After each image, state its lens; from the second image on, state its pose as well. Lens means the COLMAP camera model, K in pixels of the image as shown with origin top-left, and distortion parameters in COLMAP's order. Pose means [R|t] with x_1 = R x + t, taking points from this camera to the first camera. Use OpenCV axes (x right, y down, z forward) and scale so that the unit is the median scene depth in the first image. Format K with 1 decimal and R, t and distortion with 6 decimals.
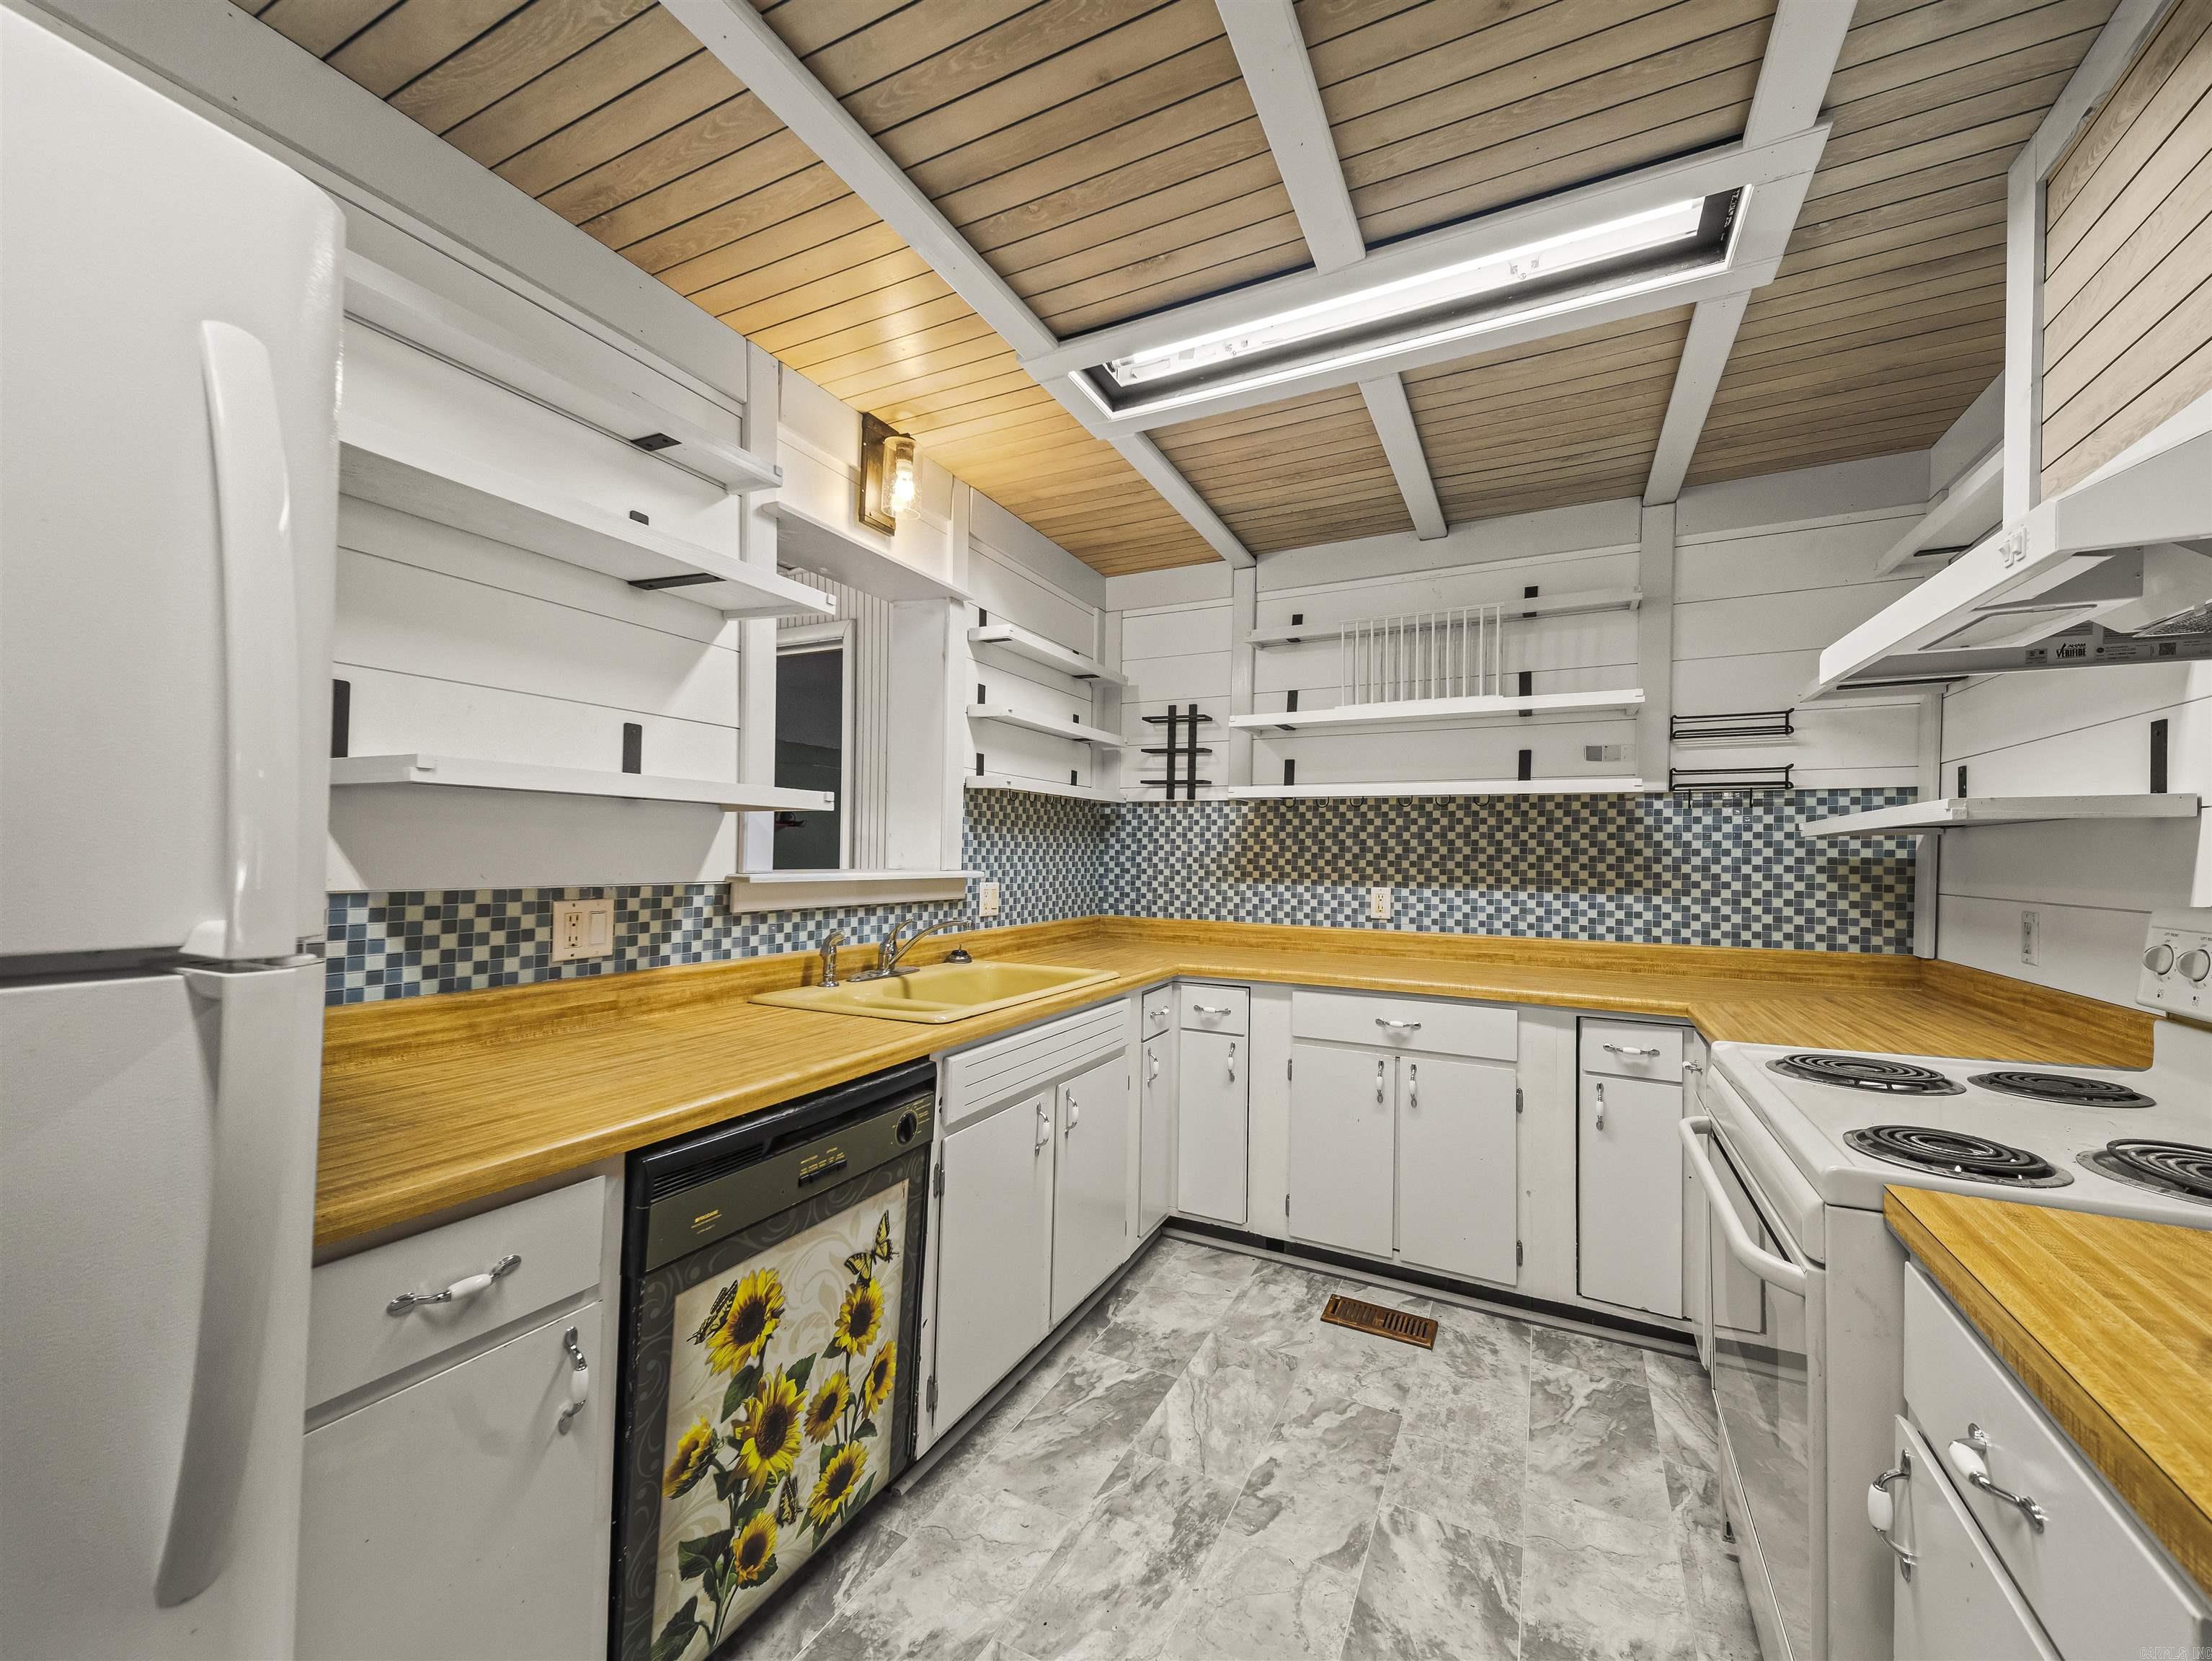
lens RADIAL K [[863.7, 0, 1124.9], [0, 863.7, 845.7], [0, 0, 1]] dist [0.052905, -0.026827]
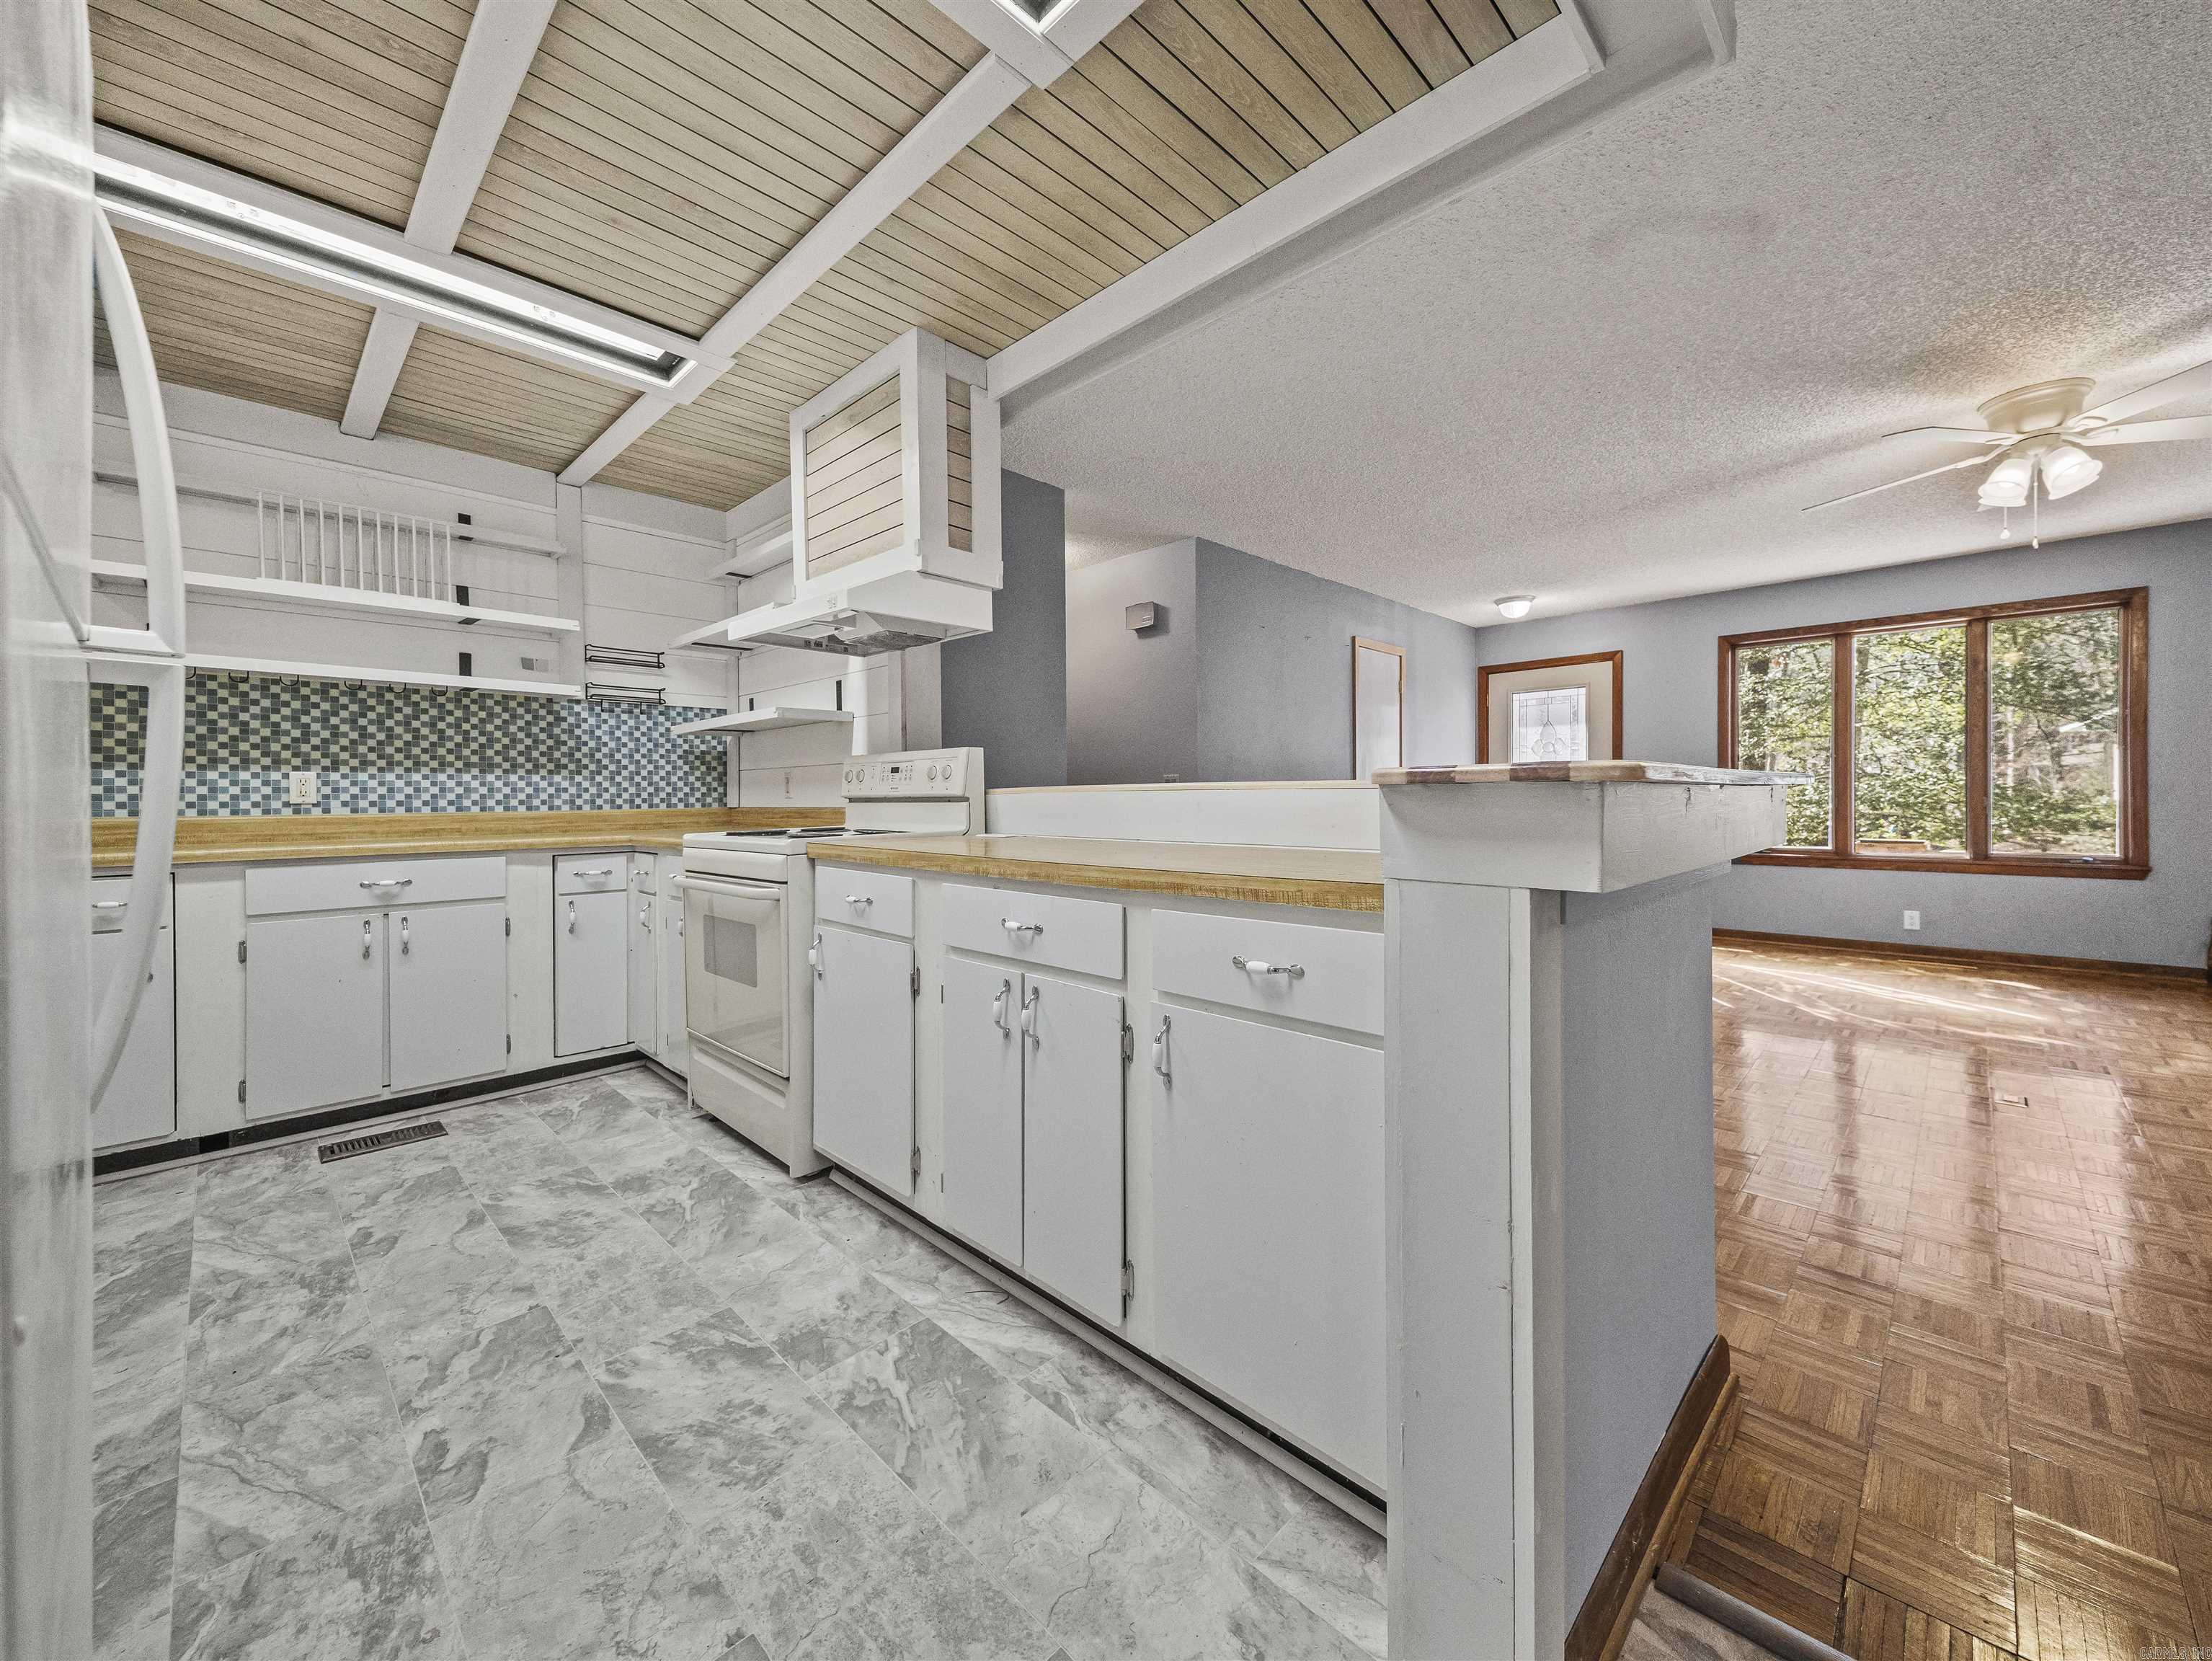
lens RADIAL K [[846.8, 0, 1107.5], [0, 846.8, 817.0], [0, 0, 1]] dist [0.031079, -0.009190]
pose [[0.318471, -0.036337, 0.947236, -0.401679], [0.000188, 0.999267, 0.038270, 0.072764], [-0.947933, -0.012010, 0.318245, -0.206134]]
